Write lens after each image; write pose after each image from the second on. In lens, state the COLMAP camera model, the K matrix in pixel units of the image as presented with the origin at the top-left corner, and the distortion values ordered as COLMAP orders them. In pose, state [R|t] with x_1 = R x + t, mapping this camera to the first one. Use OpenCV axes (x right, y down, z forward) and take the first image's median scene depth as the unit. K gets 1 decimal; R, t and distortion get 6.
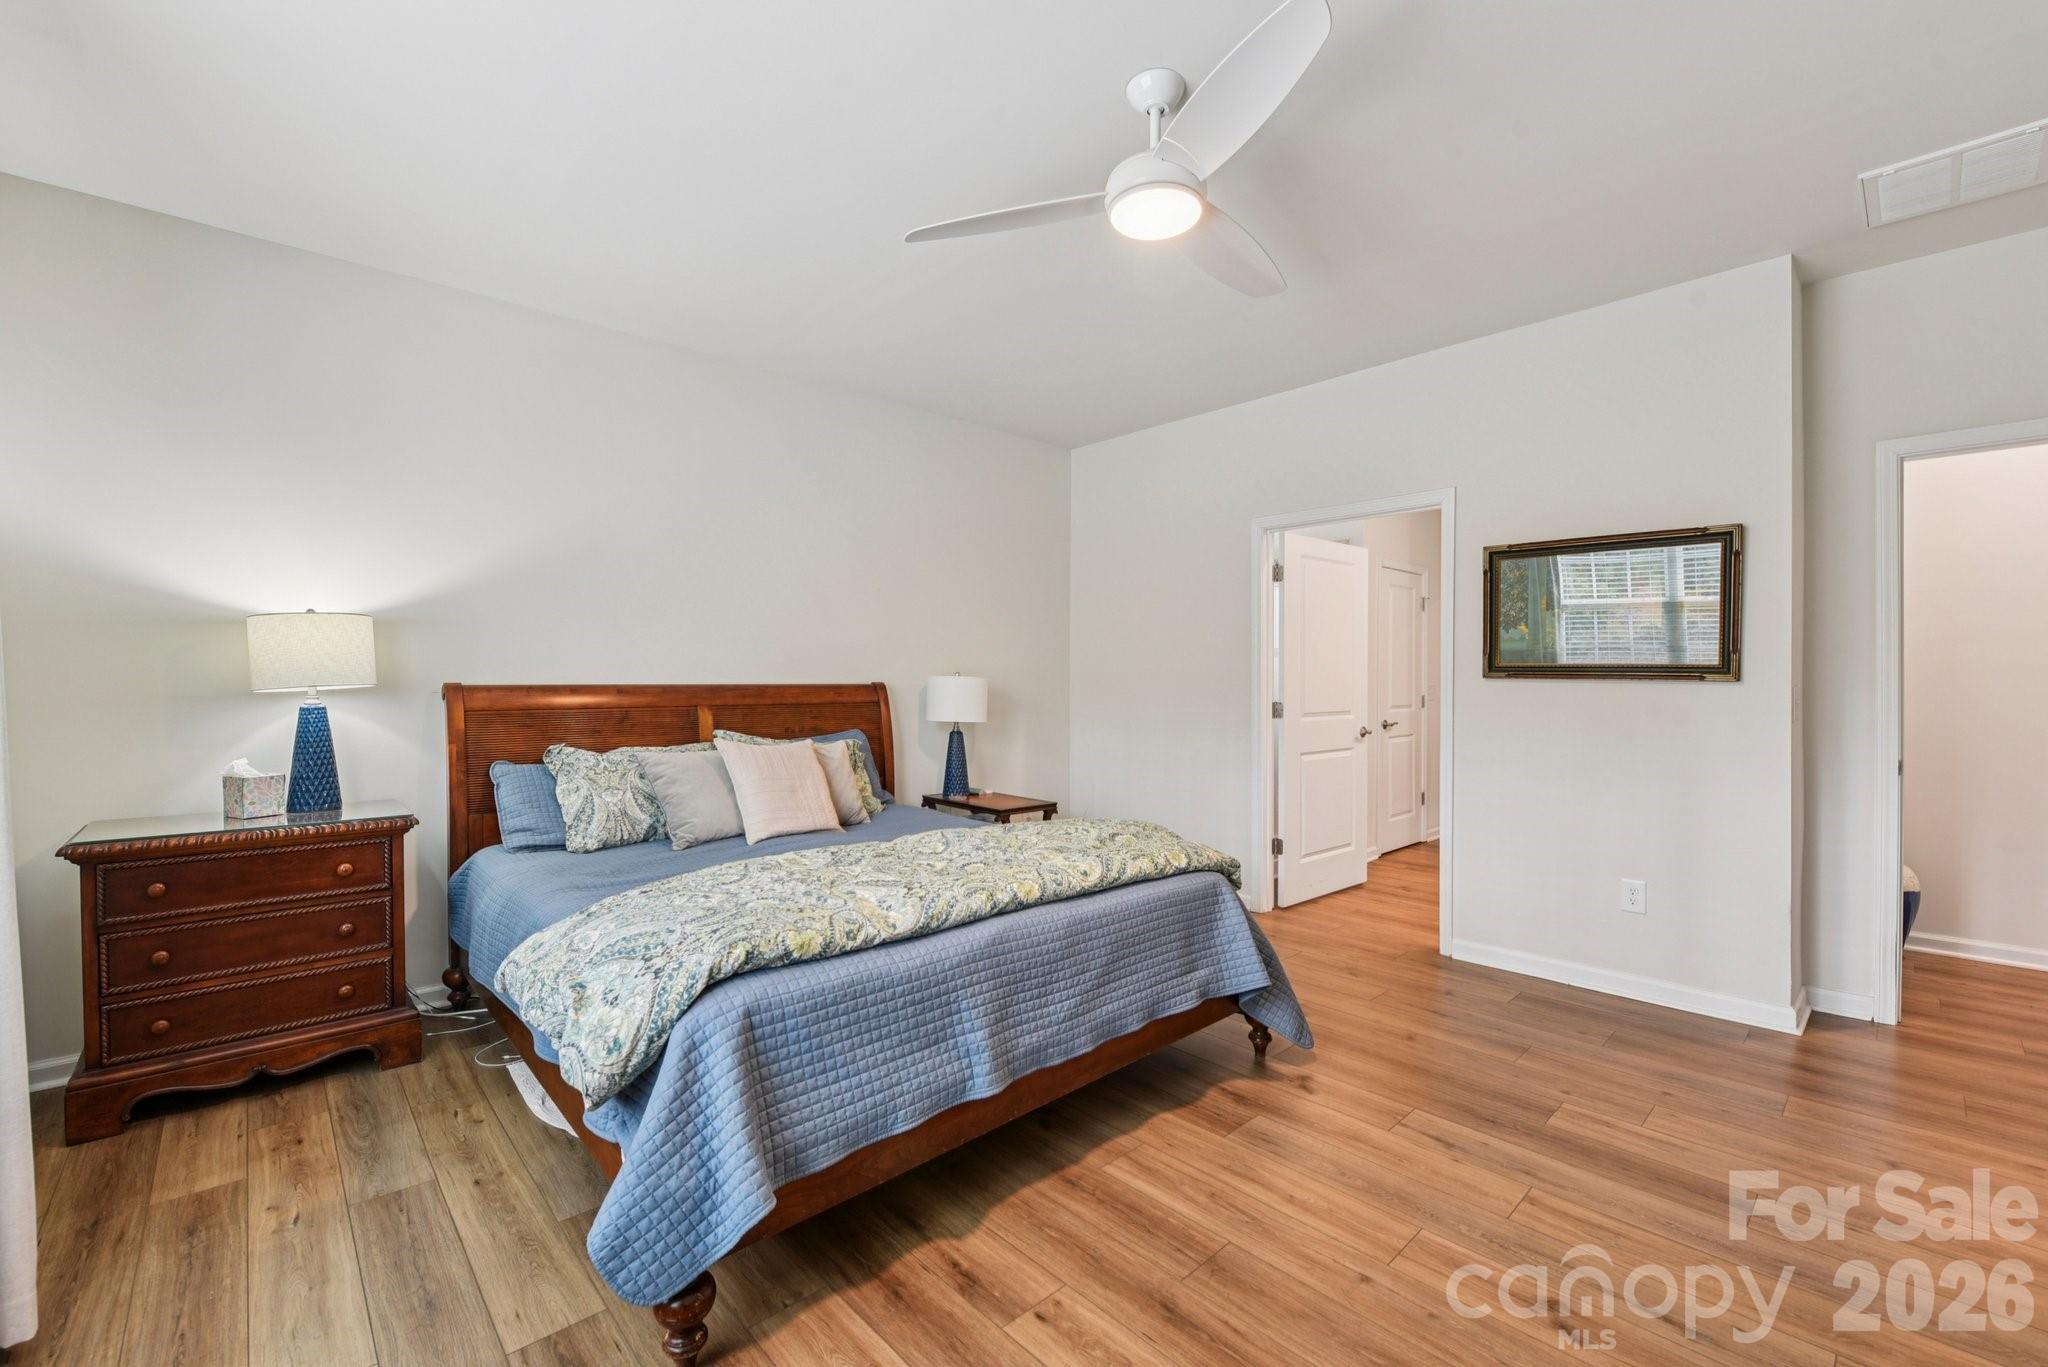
lens RADIAL K [[849.3, 0, 1031.0], [0, 849.3, 689.9], [0, 0, 1]] dist [-0.019081, -0.000336]
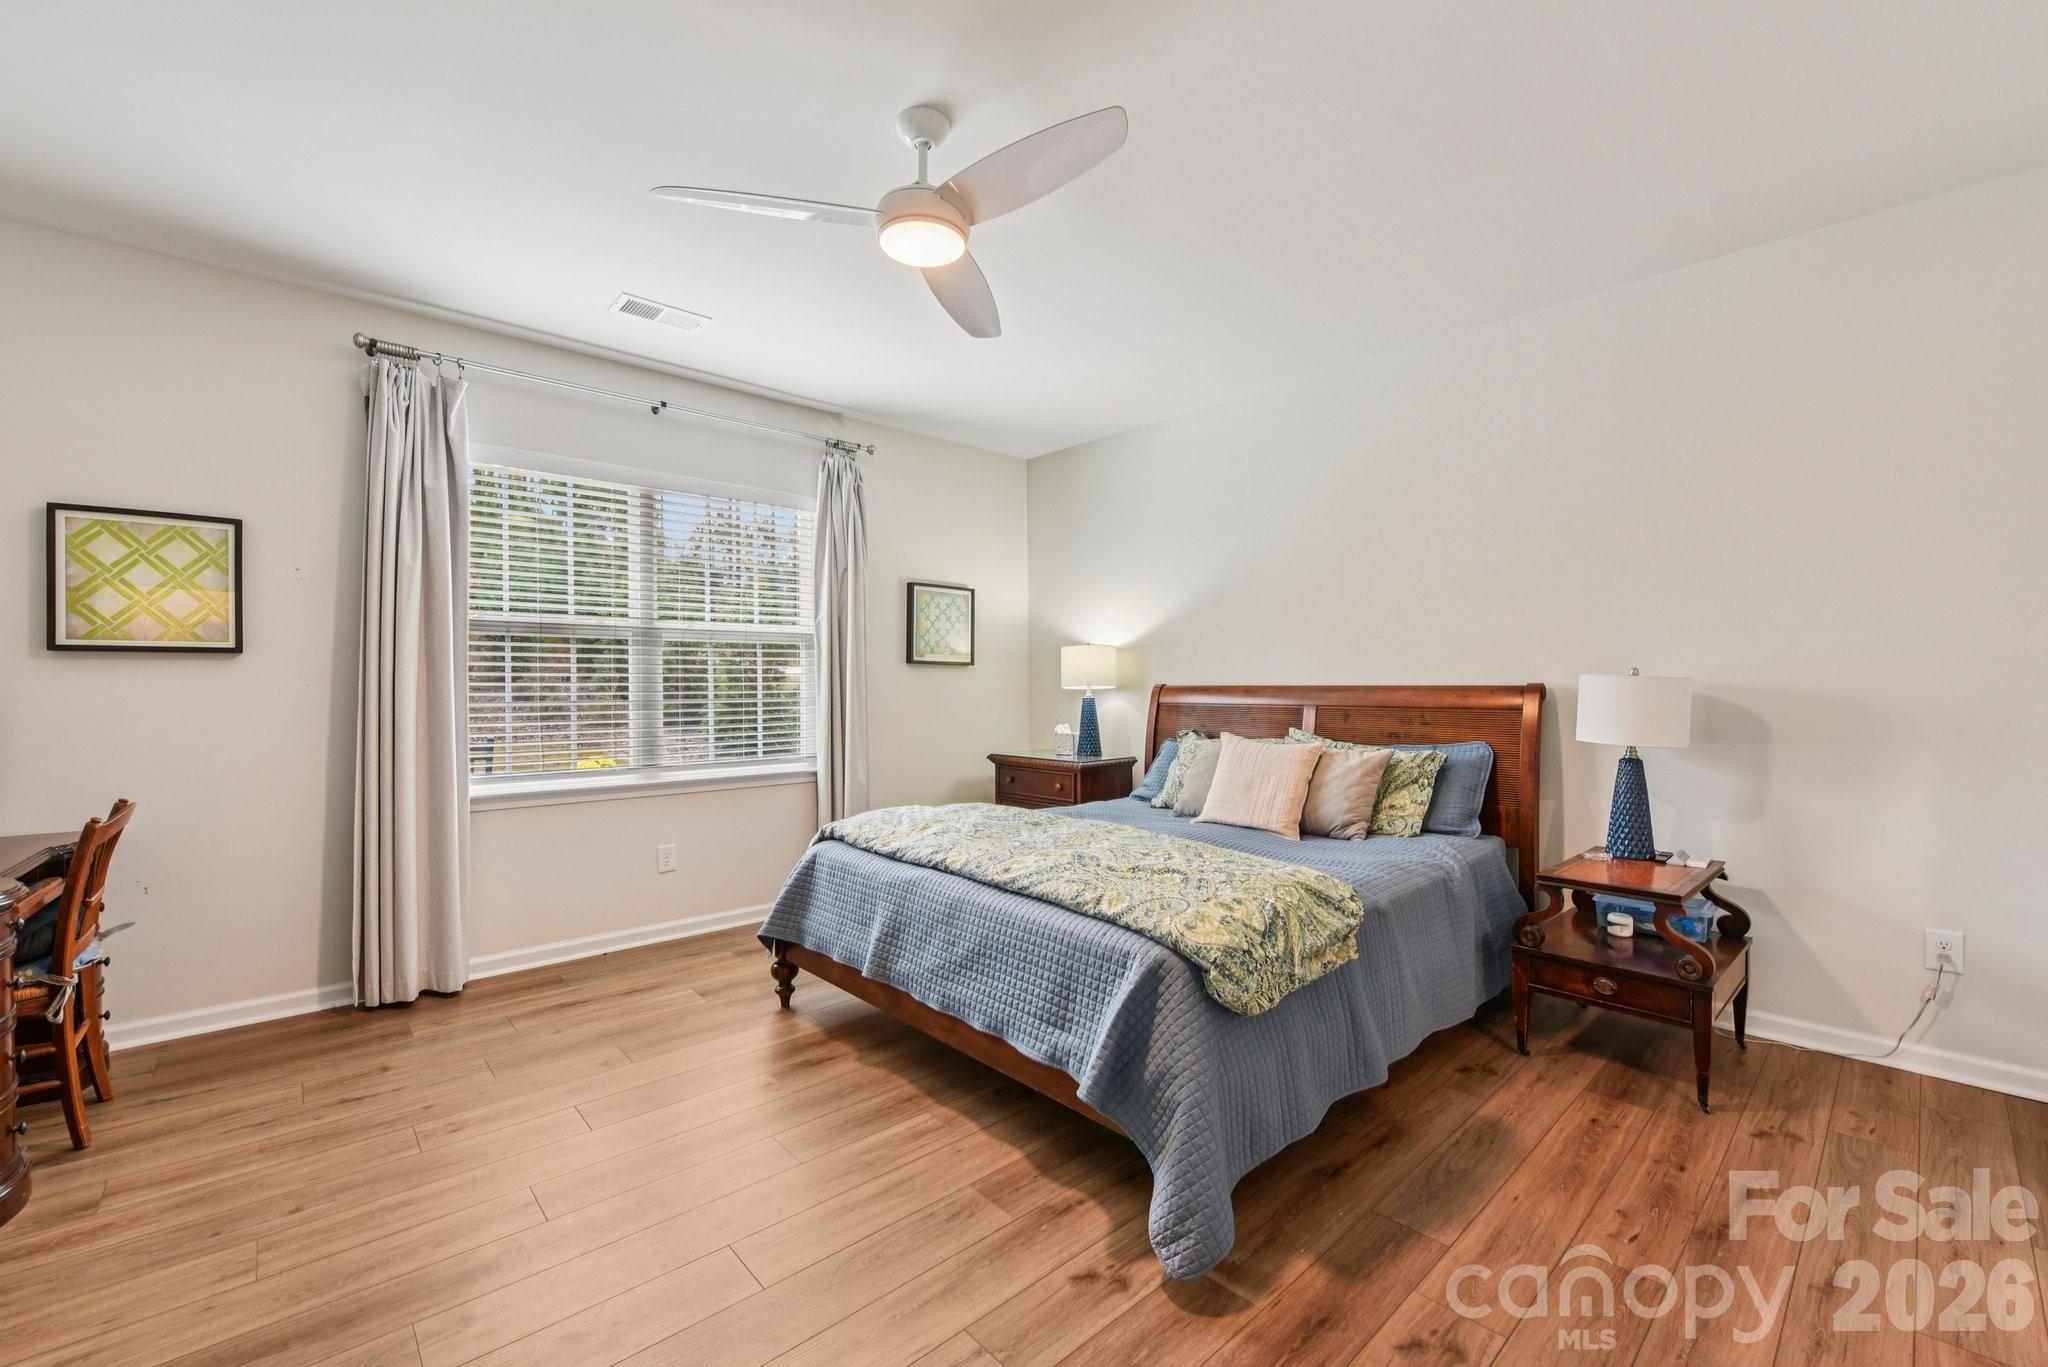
lens RADIAL K [[849.3, 0, 1031.0], [0, 849.3, 689.9], [0, 0, 1]] dist [-0.019081, -0.000336]
pose [[-0.024678, 0.006231, -0.999676, 1.076882], [-0.006870, 0.999956, 0.006402, -0.009312], [0.999672, 0.007026, -0.024634, 1.034484]]
